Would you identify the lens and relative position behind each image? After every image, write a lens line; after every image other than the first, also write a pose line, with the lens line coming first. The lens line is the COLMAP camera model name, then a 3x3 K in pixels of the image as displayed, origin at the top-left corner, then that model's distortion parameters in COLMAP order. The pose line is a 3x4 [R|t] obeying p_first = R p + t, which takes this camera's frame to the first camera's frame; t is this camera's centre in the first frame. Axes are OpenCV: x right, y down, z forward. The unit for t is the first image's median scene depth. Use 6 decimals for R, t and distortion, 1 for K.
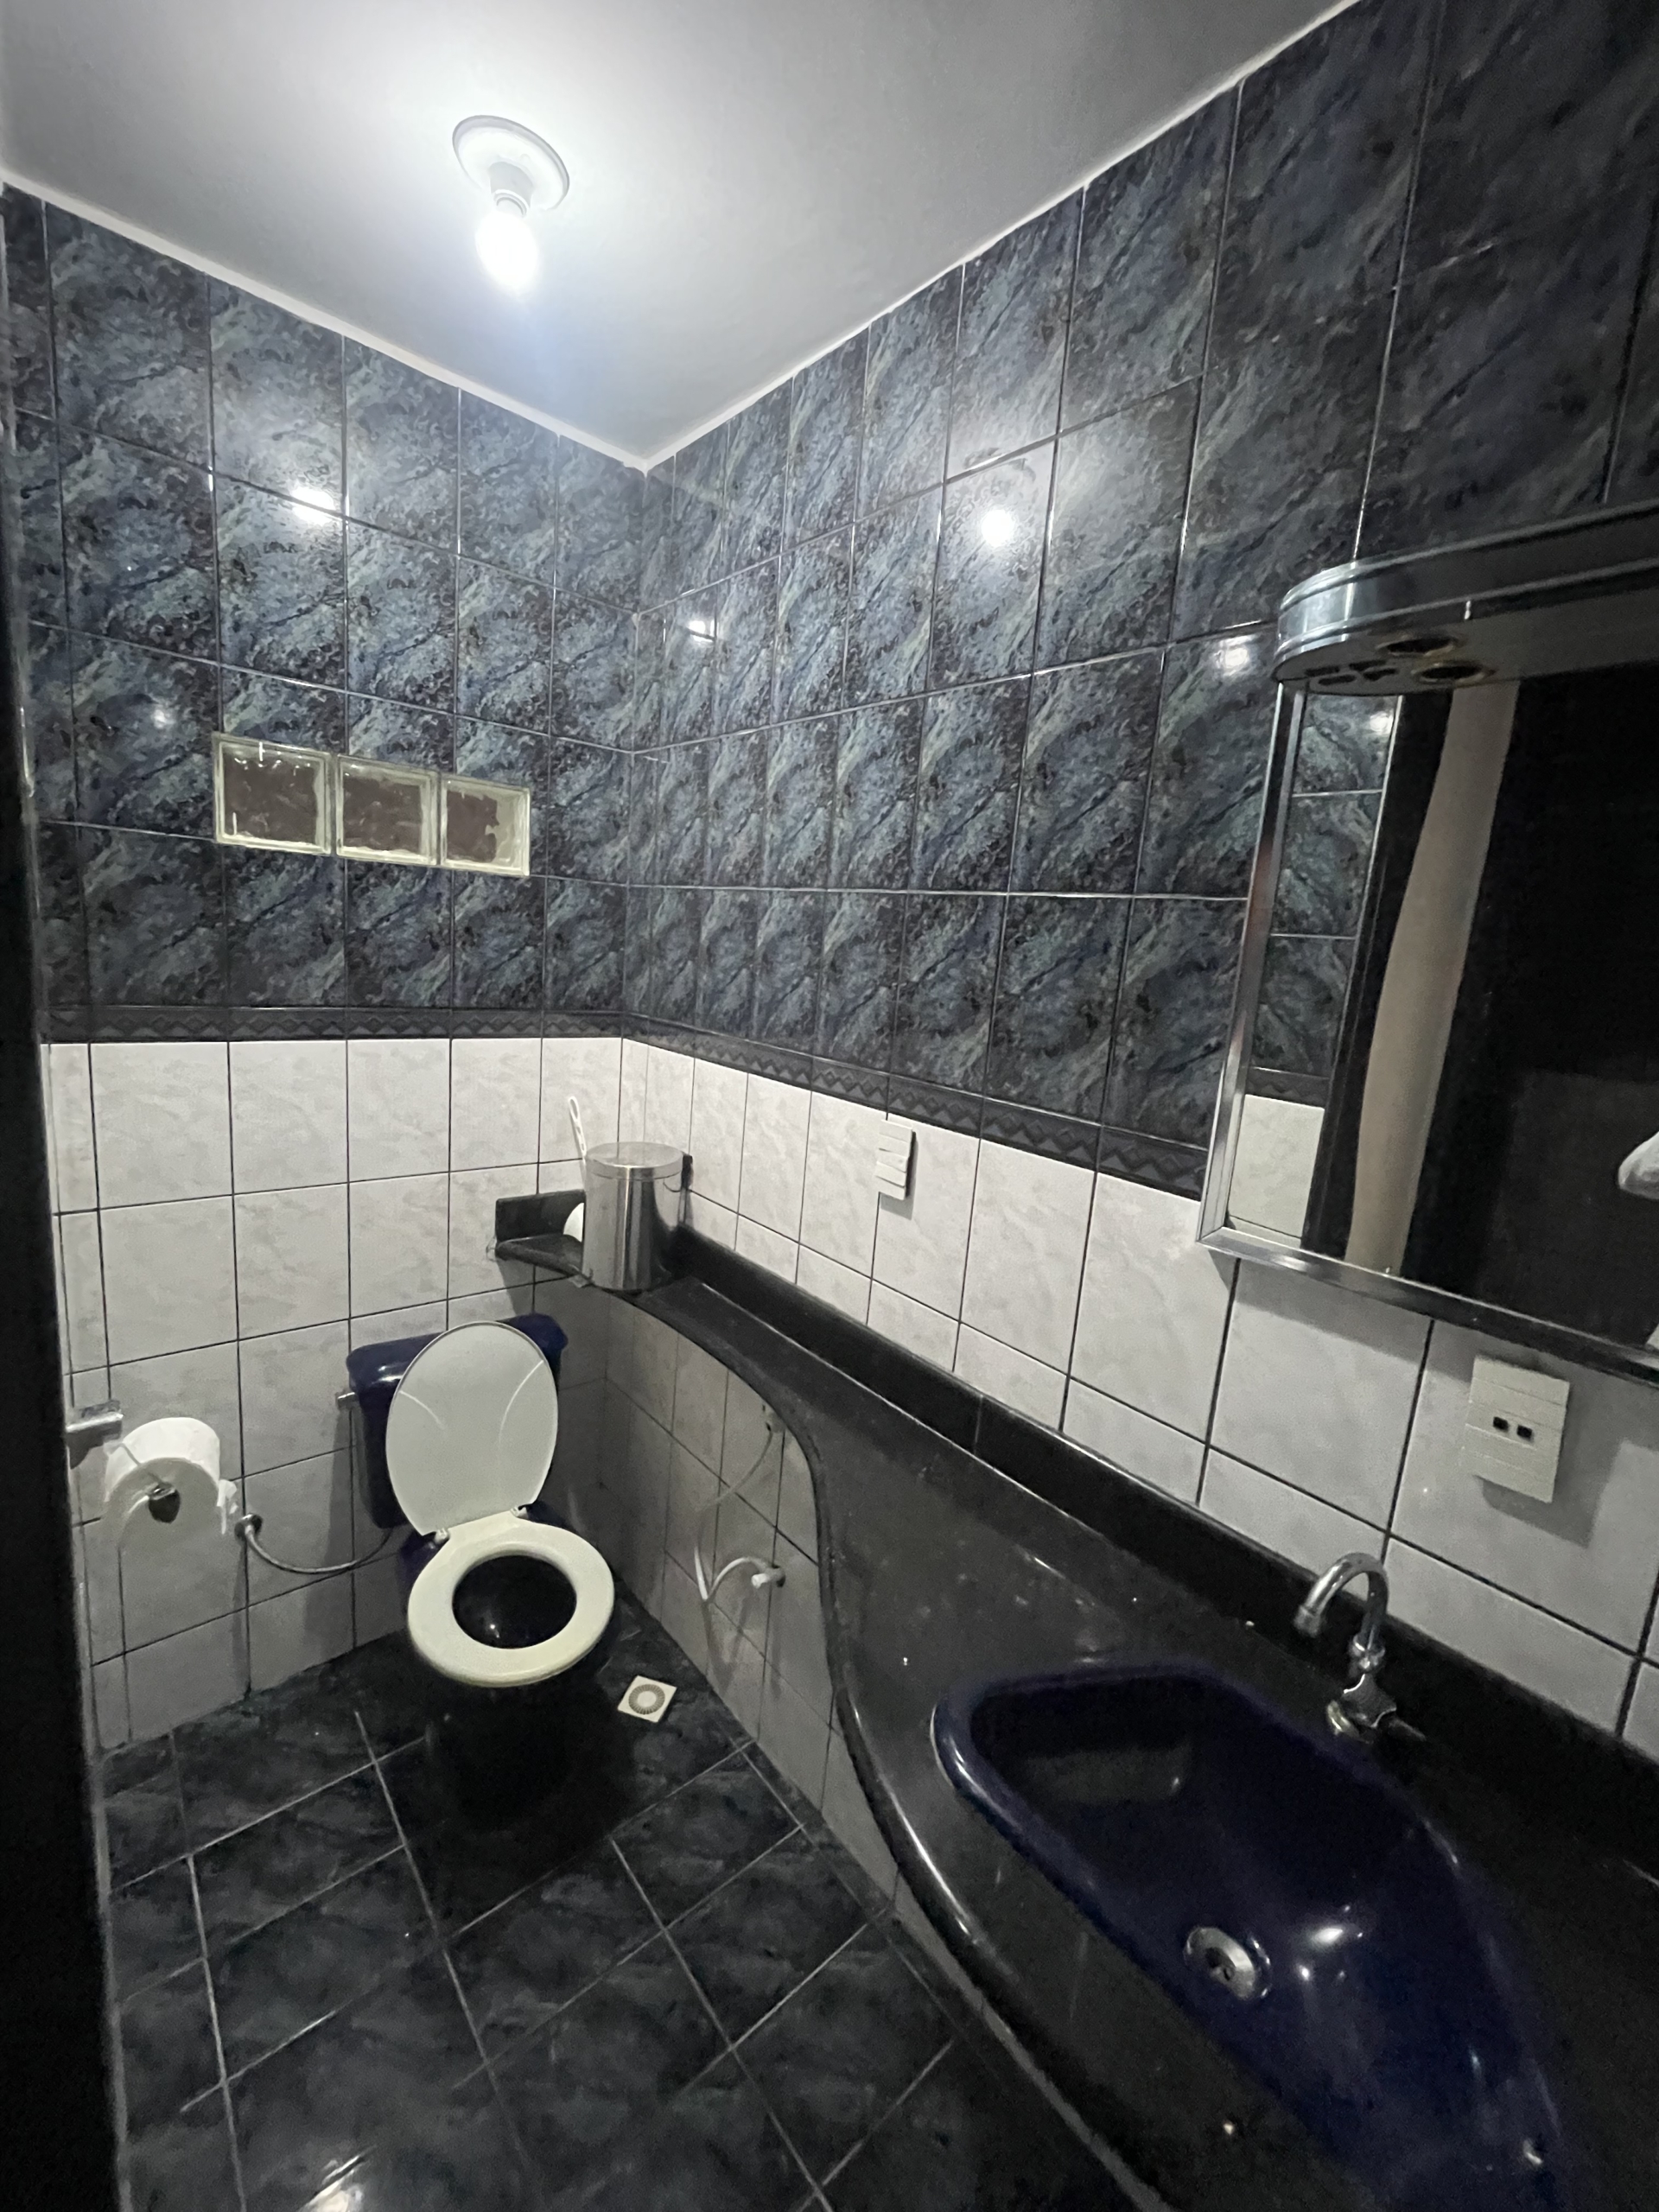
lens RADIAL K [[895.1, 0, 820.0], [0, 895.1, 1089.3], [0, 0, 1]] dist [-0.002950, 0.001510]
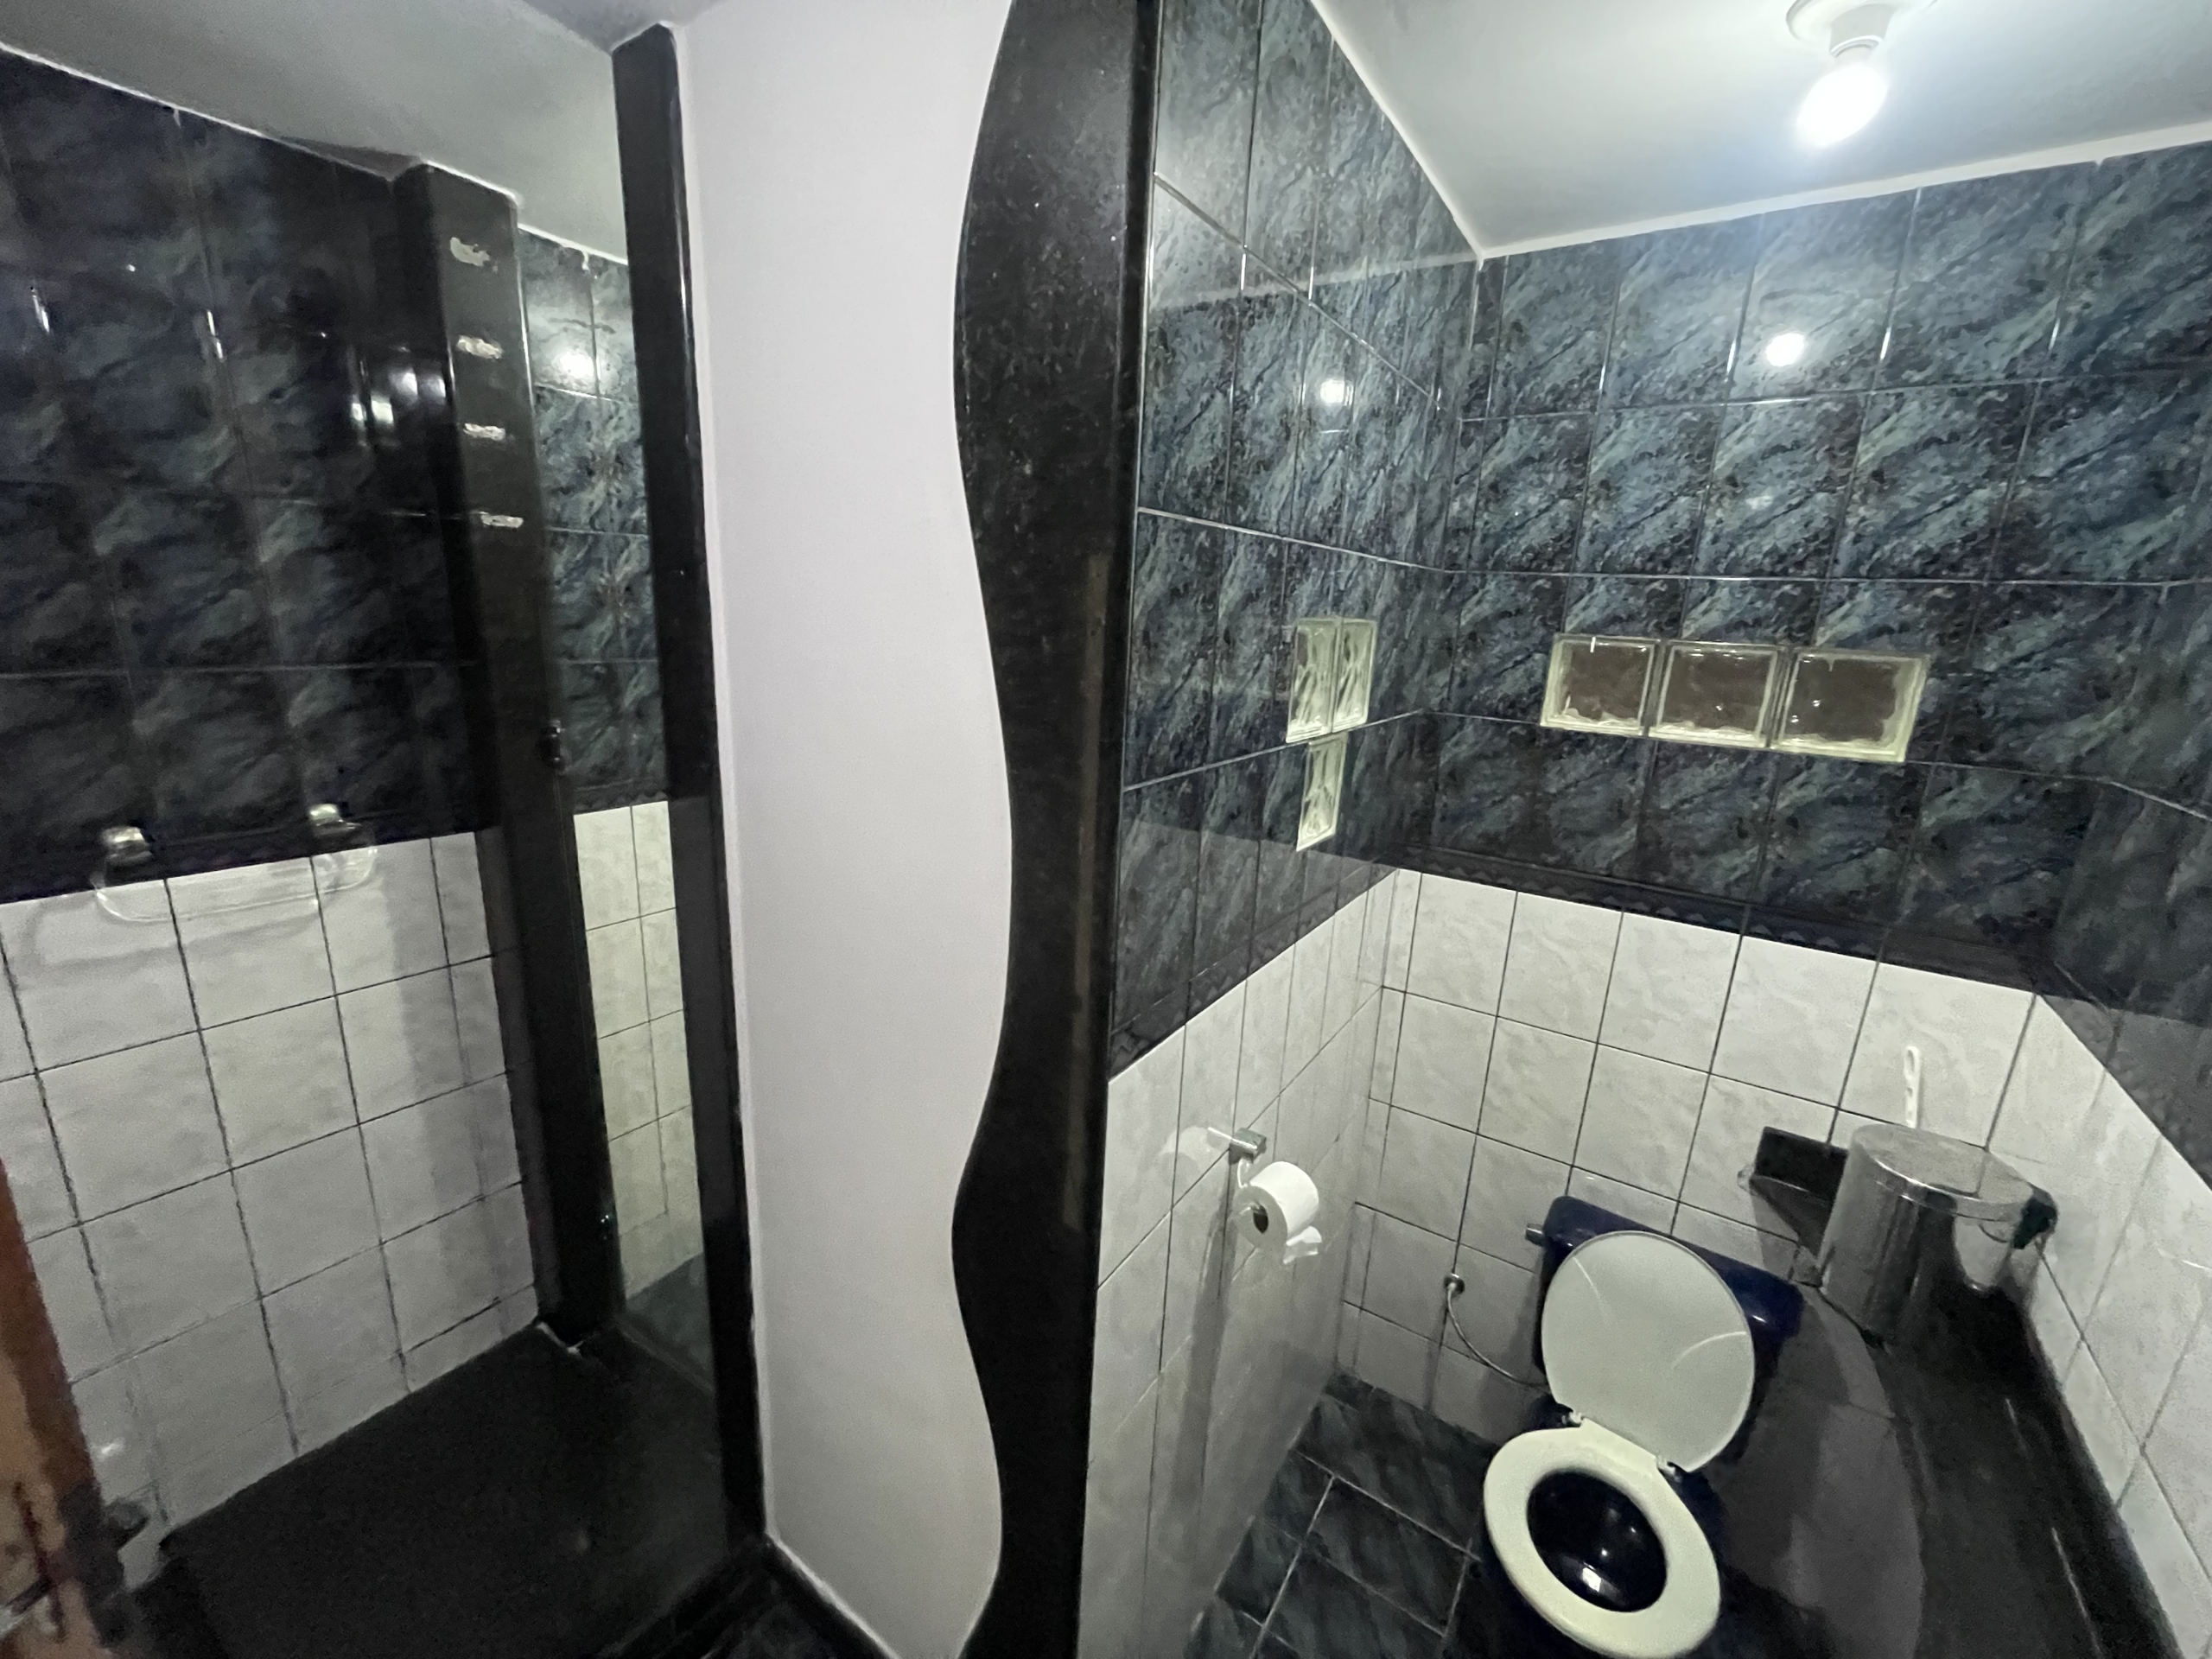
lens RADIAL K [[895.1, 0, 1099.8], [0, 895.1, 836.1], [0, 0, 1]] dist [-0.002950, 0.001510]
pose [[0.267100, 0.173221, -0.947973, 0.262946], [-0.188000, 0.974177, 0.125038, -0.153453], [0.945153, 0.144821, 0.292768, 0.122343]]
